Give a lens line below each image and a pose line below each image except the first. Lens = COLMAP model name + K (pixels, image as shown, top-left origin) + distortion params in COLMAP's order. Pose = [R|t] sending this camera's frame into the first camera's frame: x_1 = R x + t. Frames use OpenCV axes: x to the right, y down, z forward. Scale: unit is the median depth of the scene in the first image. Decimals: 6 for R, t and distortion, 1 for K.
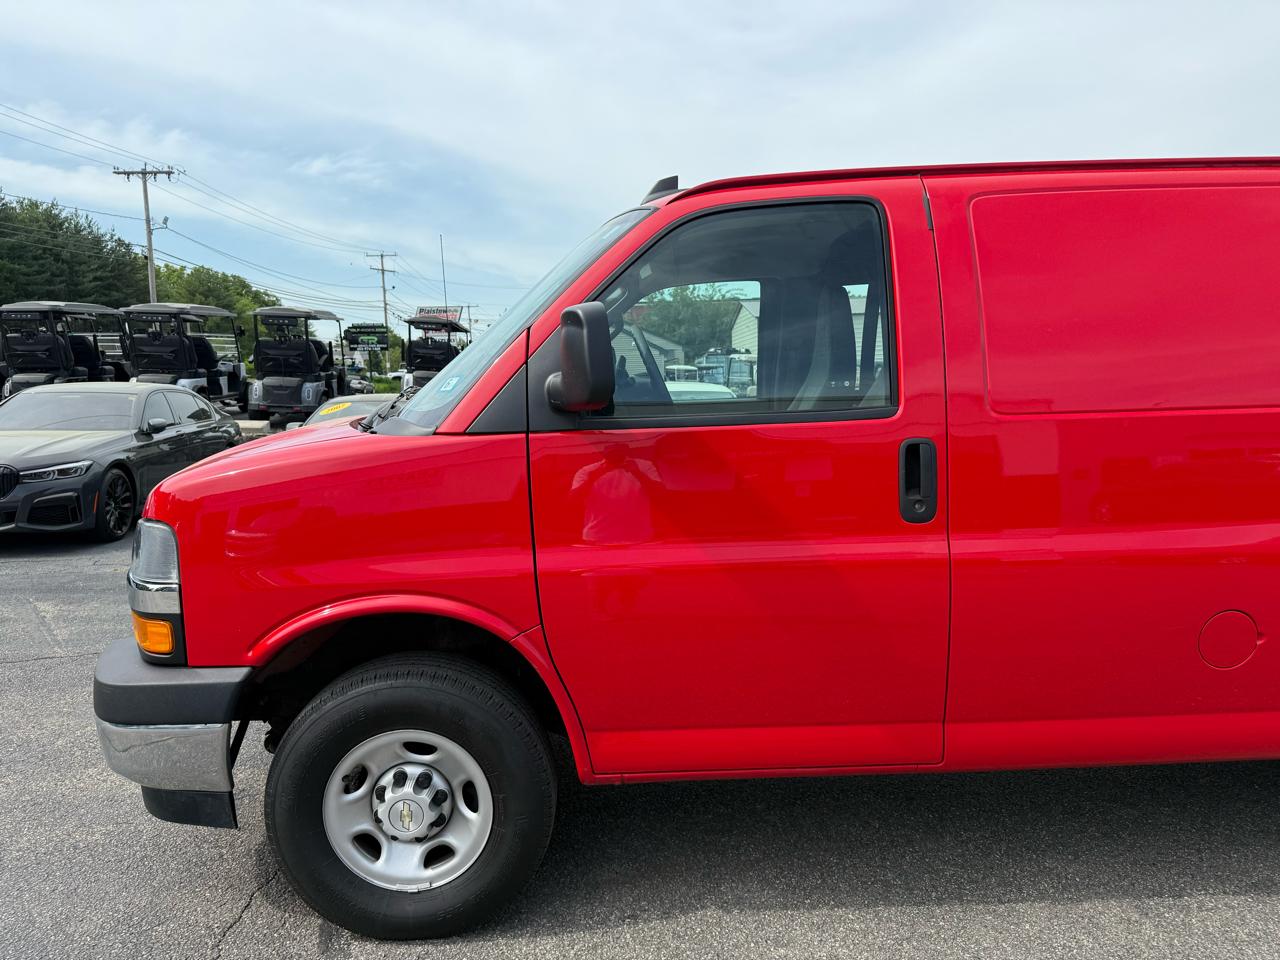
lens RADIAL K [[892.1, 0, 637.3], [0, 892.1, 482.3], [0, 0, 1]] dist [0.051457, -0.060067]
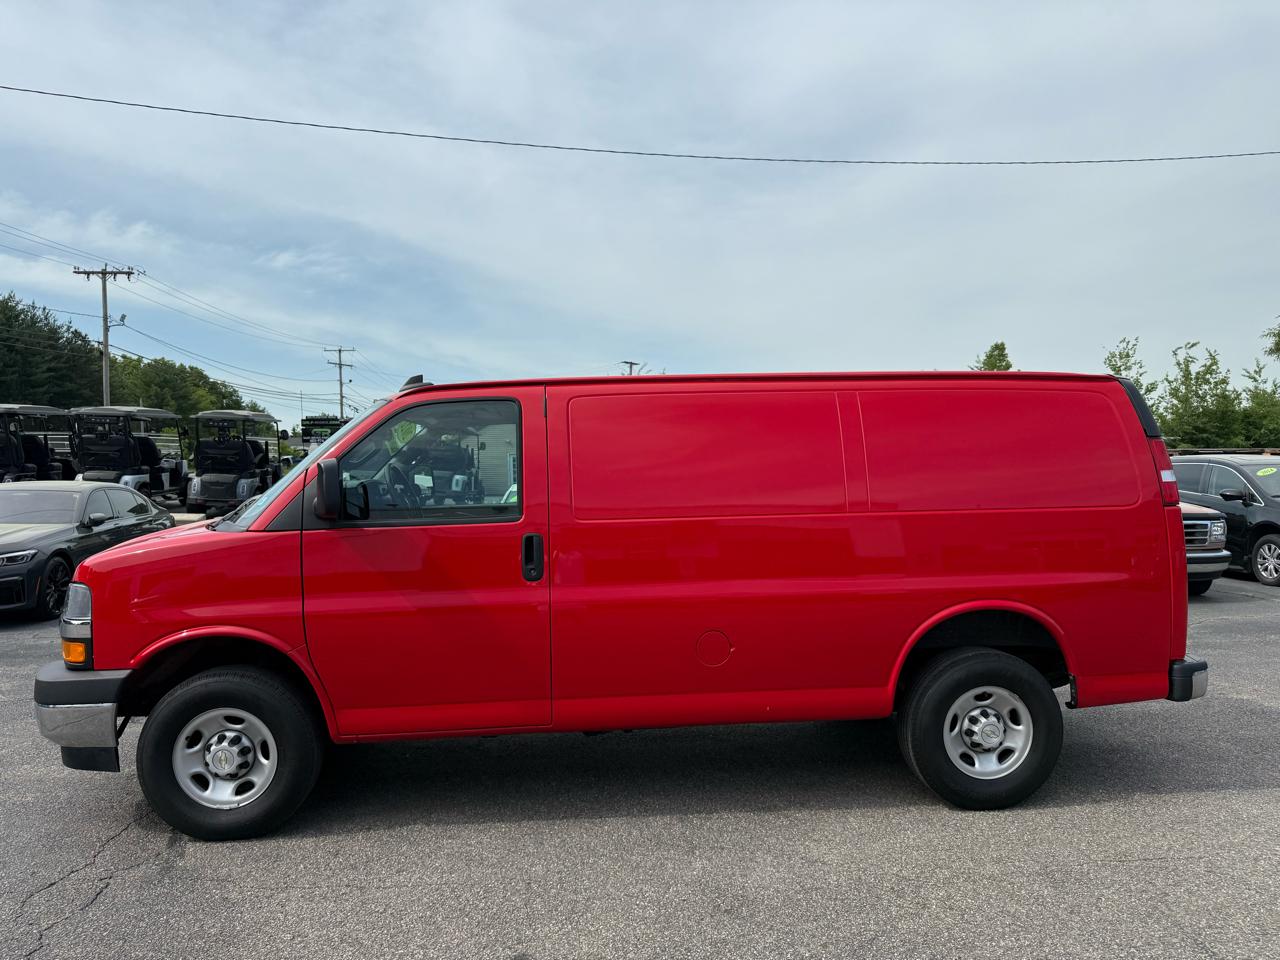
lens RADIAL K [[894.1, 0, 644.5], [0, 894.1, 485.2], [0, 0, 1]] dist [0.044597, -0.046484]
pose [[0.998760, 0.004250, 0.049594, 0.137295], [0.000615, 0.995220, -0.097656, 0.008330], [-0.049772, 0.097565, 0.993984, -0.235879]]
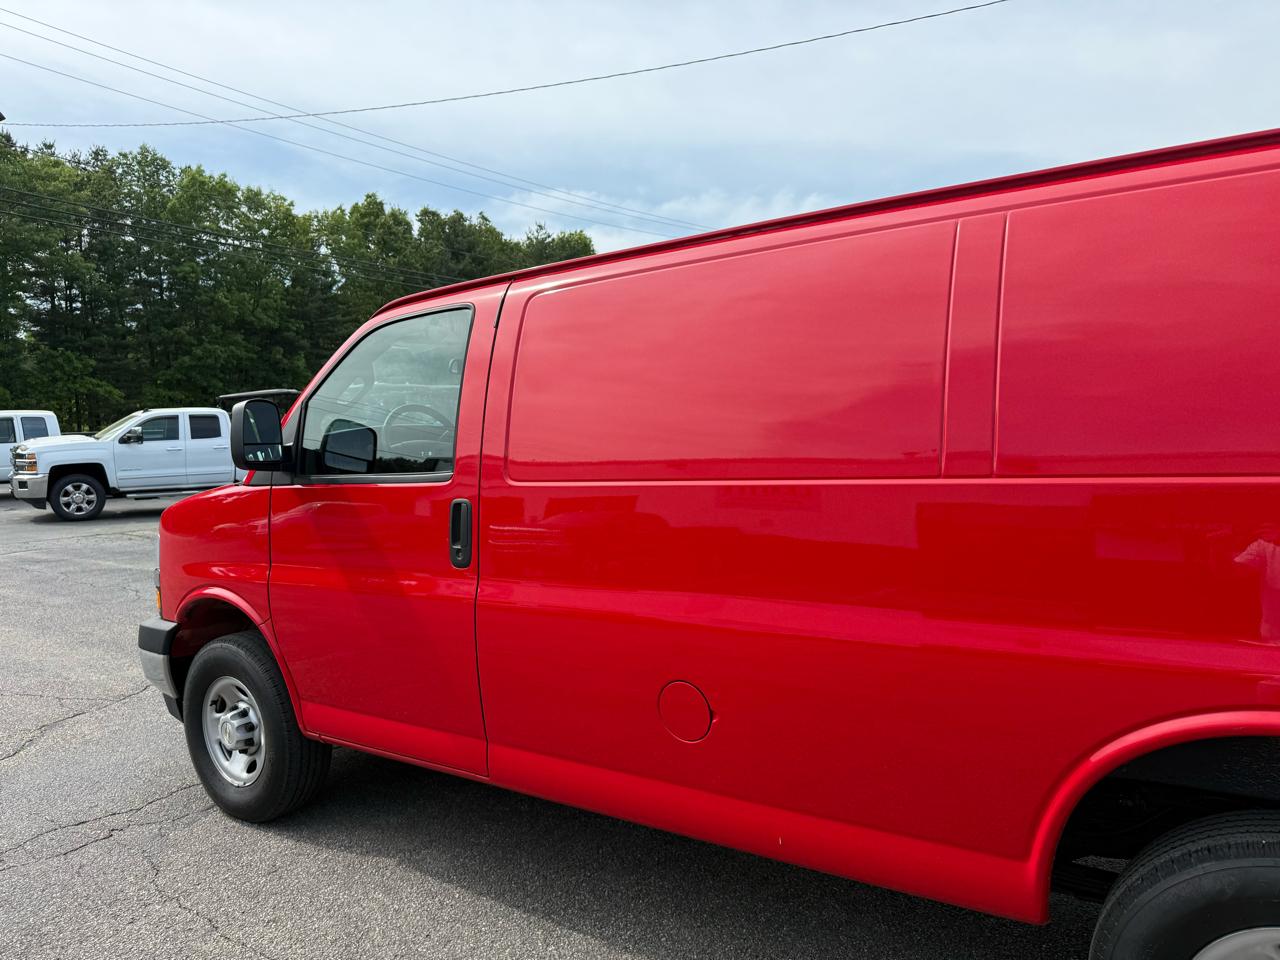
lens RADIAL K [[900.5, 0, 640.0], [0, 900.5, 480.0], [0, 0, 1]] dist [0.031517, -0.035437]
pose [[0.798147, 0.023860, -0.601990, 0.382693], [-0.049527, 0.998432, -0.026092, -0.016907], [0.600423, 0.050640, 0.798077, 0.052295]]
